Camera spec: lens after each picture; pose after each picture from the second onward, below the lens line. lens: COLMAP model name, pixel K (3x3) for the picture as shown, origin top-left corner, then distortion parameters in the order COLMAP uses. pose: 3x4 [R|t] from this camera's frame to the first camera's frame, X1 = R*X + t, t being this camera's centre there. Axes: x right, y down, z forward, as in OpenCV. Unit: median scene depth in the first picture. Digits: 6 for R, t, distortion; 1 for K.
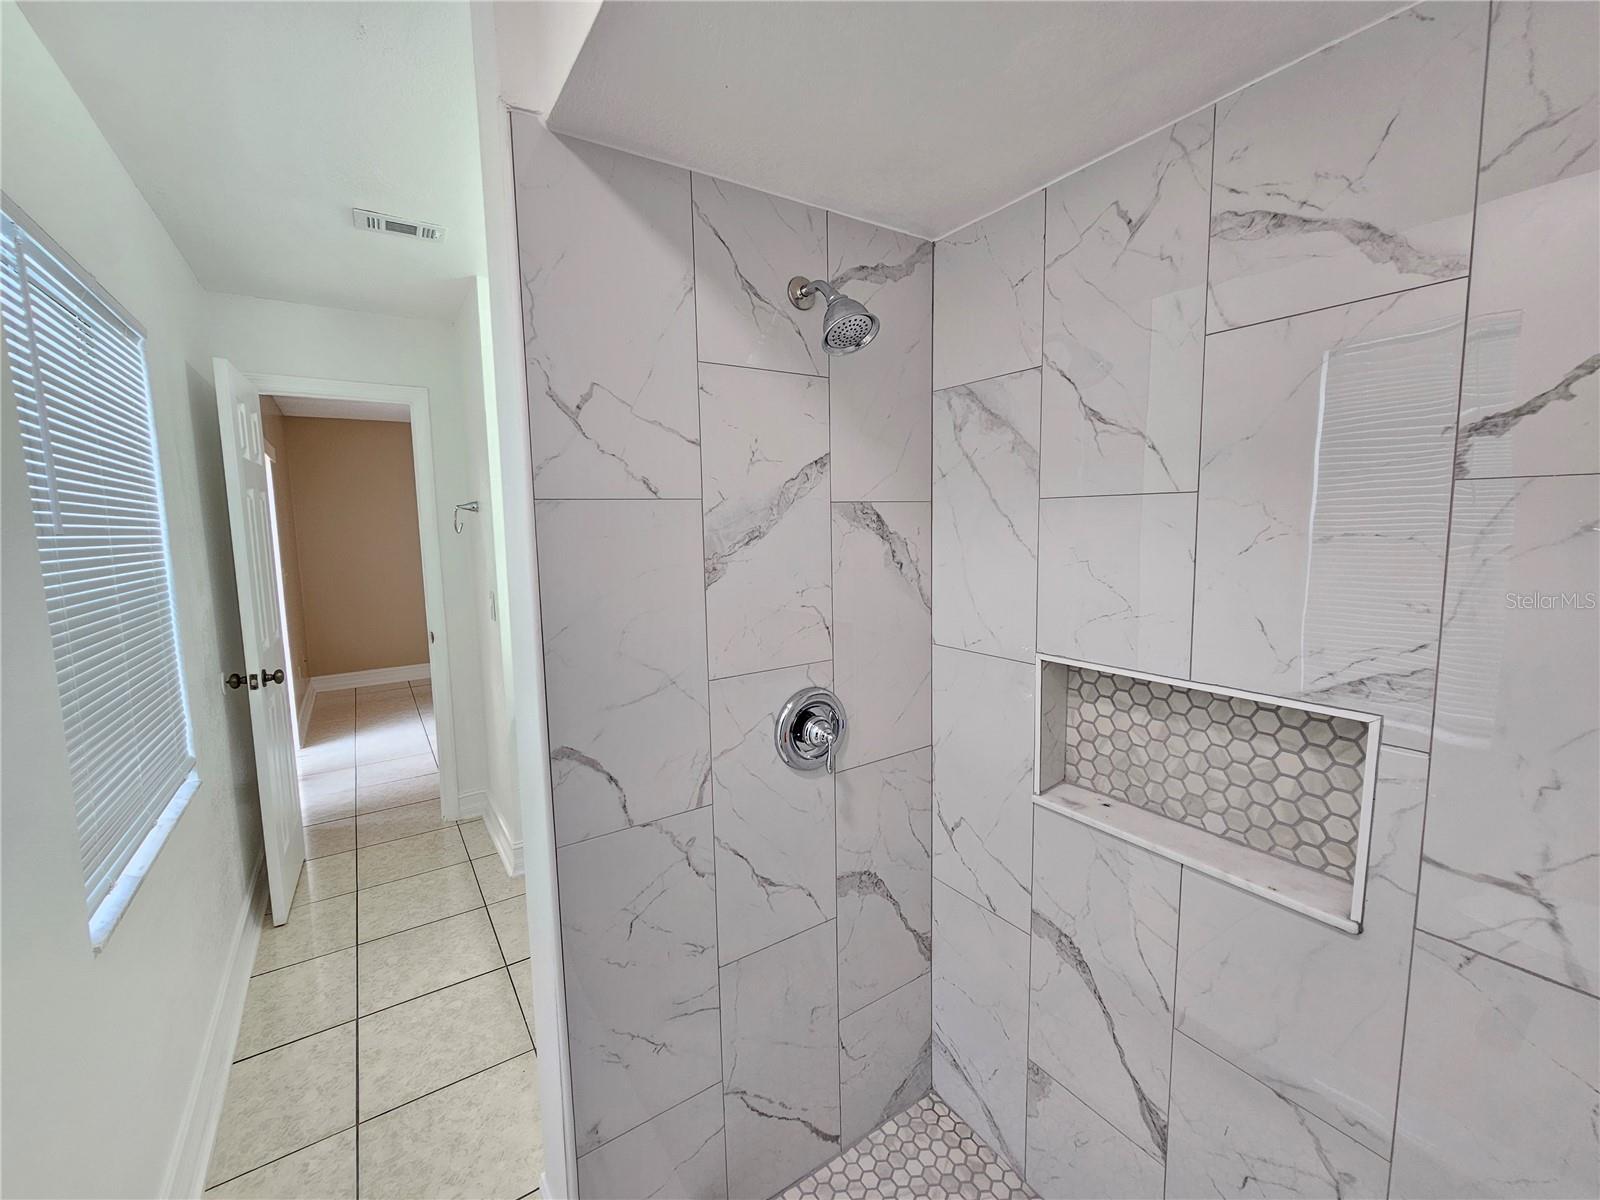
lens RADIAL K [[656.0, 0, 799.1], [0, 656.0, 595.3], [0, 0, 1]] dist [-0.002665, 0.000721]
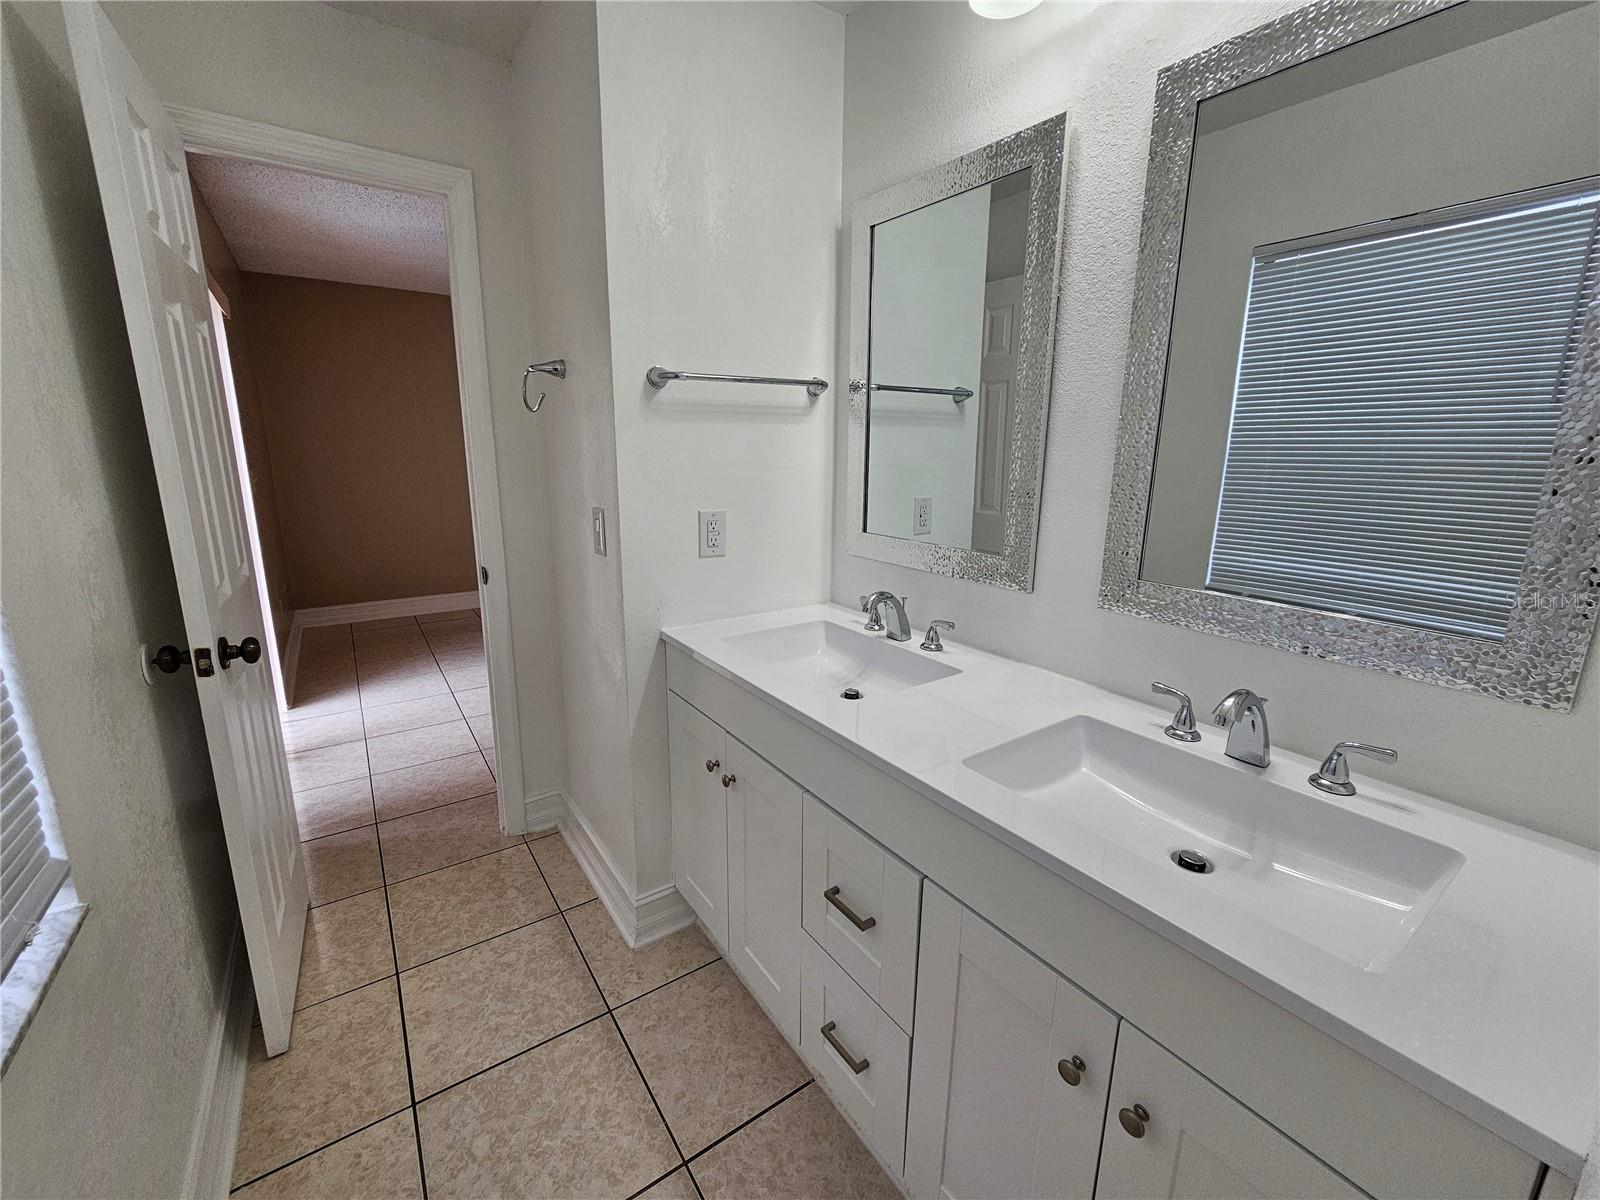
lens RADIAL K [[656.0, 0, 800.4], [0, 656.0, 590.0], [0, 0, 1]] dist [-0.002665, 0.000721]
pose [[0.999418, 0.022605, 0.025563, -0.296769], [-0.025116, 0.994405, 0.102606, 0.003592], [-0.023100, -0.103188, 0.994394, 0.382058]]
